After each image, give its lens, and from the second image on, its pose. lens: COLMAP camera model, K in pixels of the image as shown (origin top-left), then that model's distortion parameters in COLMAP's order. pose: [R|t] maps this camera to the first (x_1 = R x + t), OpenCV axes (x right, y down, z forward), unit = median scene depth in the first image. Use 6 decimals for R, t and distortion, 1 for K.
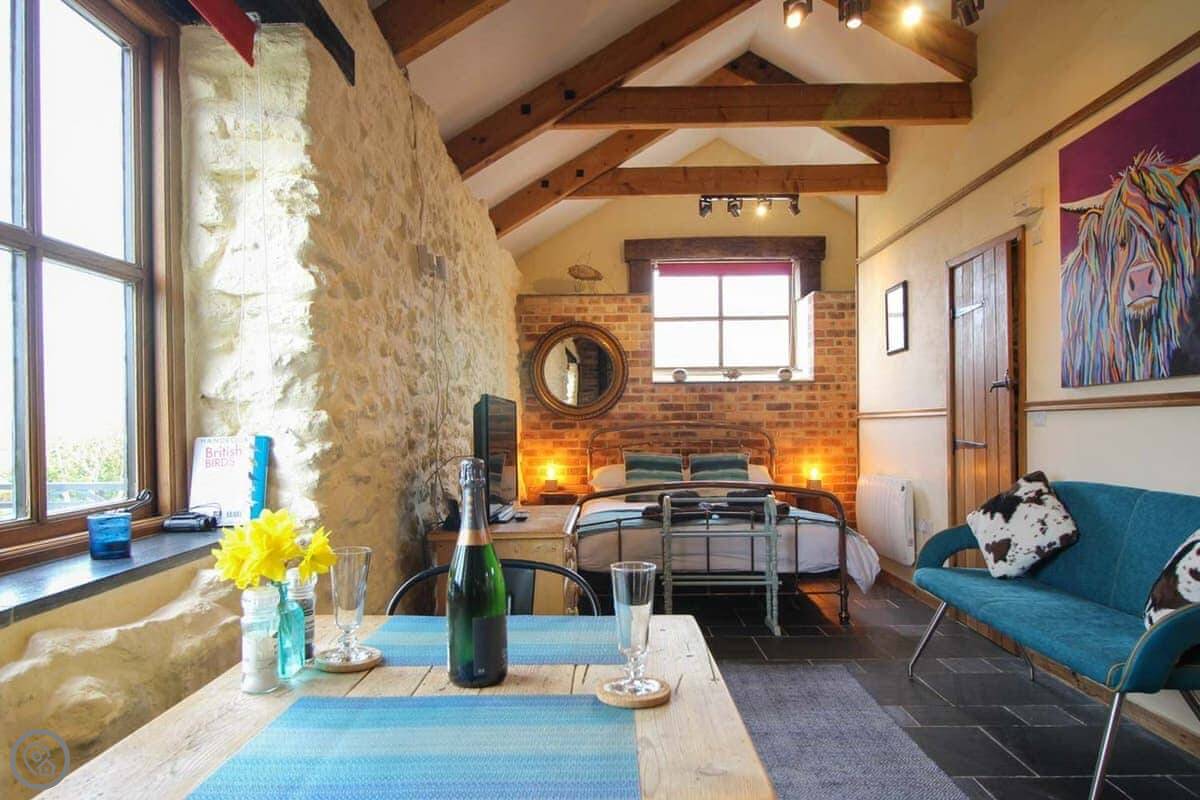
lens RADIAL K [[763.6, 0, 602.8], [0, 763.6, 429.7], [0, 0, 1]] dist [-0.005194, -0.006561]
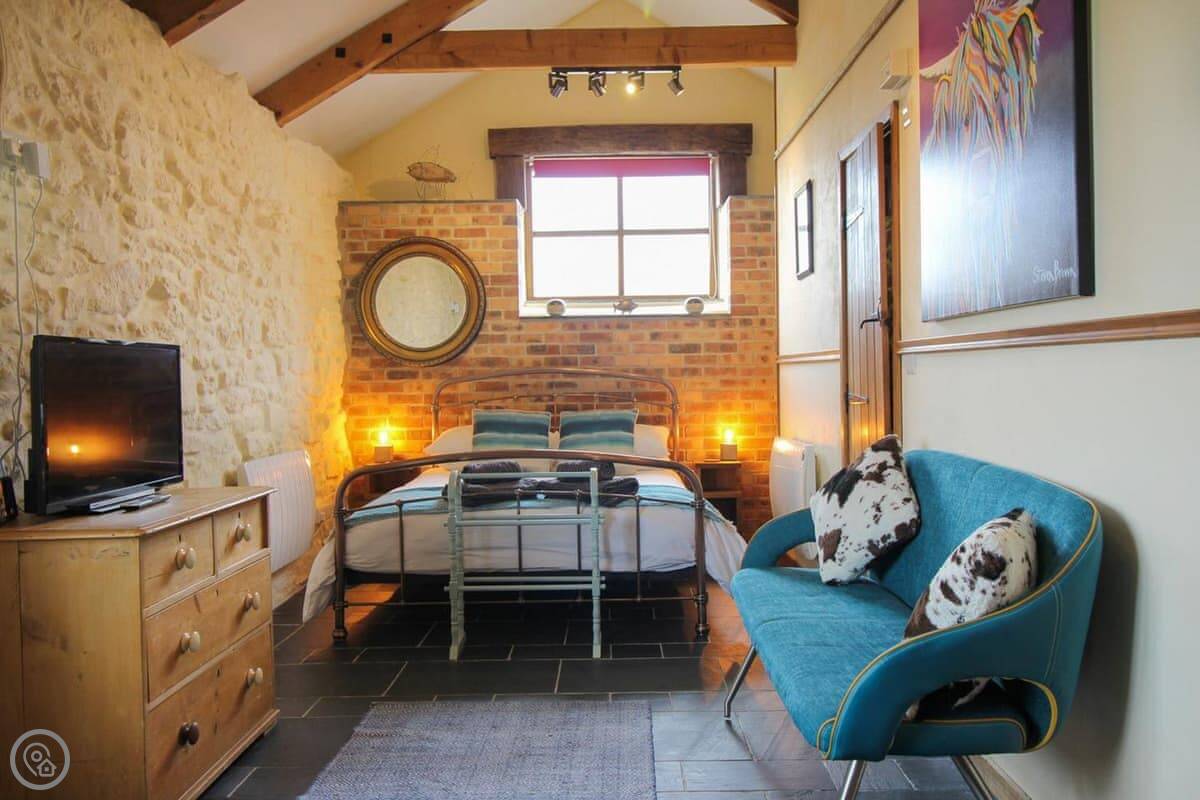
lens RADIAL K [[971.9, 0, 609.6], [0, 971.9, 379.1], [0, 0, 1]] dist [0.007114, 0.003537]
pose [[0.999940, -0.005123, 0.009633, 0.161713], [0.005104, 0.999985, 0.001994, -0.002026], [-0.009643, -0.001944, 0.999952, 0.038117]]
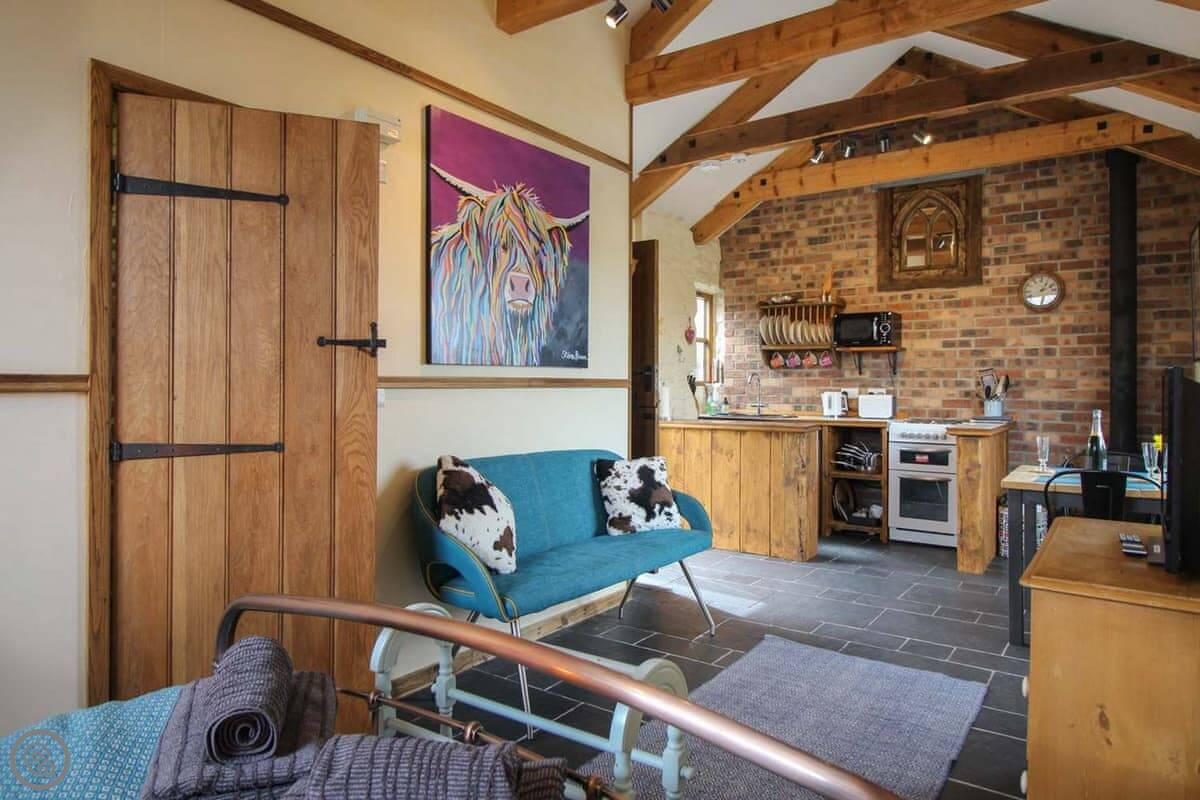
lens RADIAL K [[742.7, 0, 623.6], [0, 742.7, 383.6], [0, 0, 1]] dist [-0.002024, -0.003507]
pose [[-0.829842, 0.006932, 0.557955, -0.049811], [0.007366, 0.999972, -0.001469, -0.015615], [-0.557949, 0.002891, -0.829870, 0.890771]]
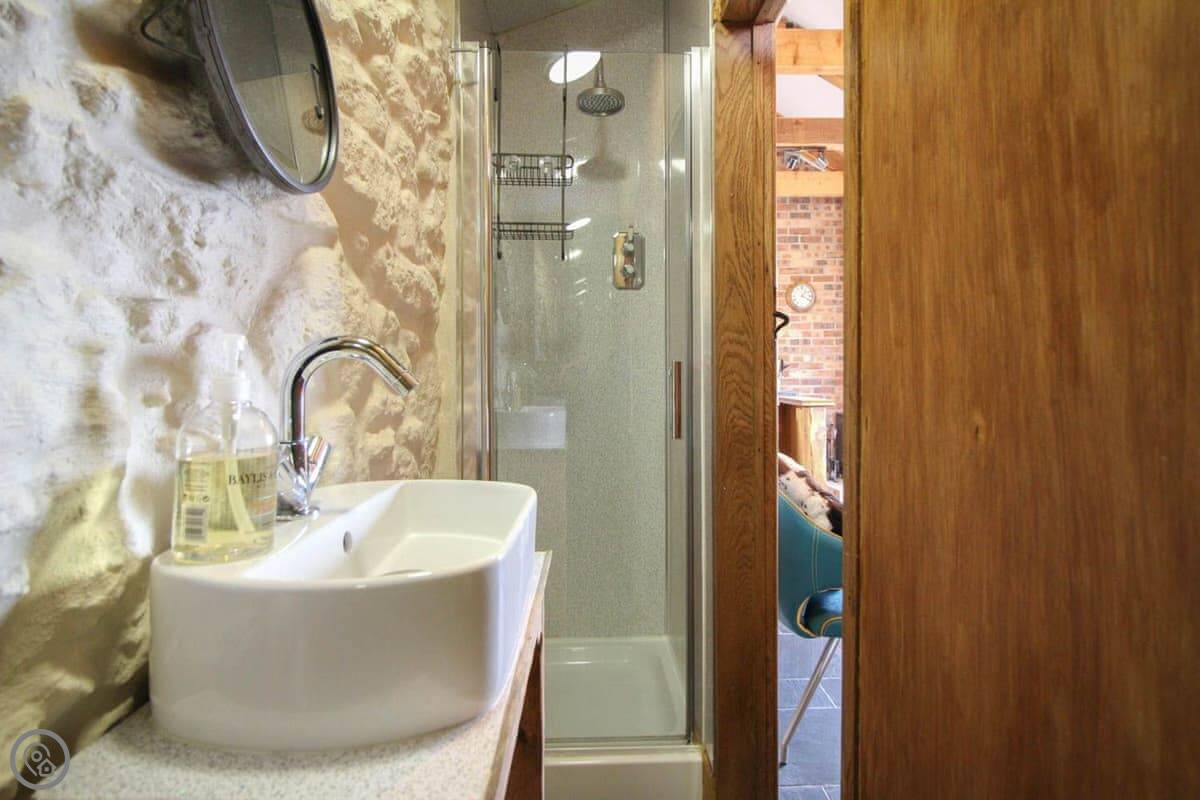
lens RADIAL K [[633.8, 0, 604.8], [0, 633.8, 381.8], [0, 0, 1]] dist [0.006407, -0.014897]
pose [[-0.998714, 0.016205, -0.048047, 0.419691], [0.015100, 0.999615, 0.023273, -0.015803], [0.048406, 0.022518, -0.998574, 0.872792]]
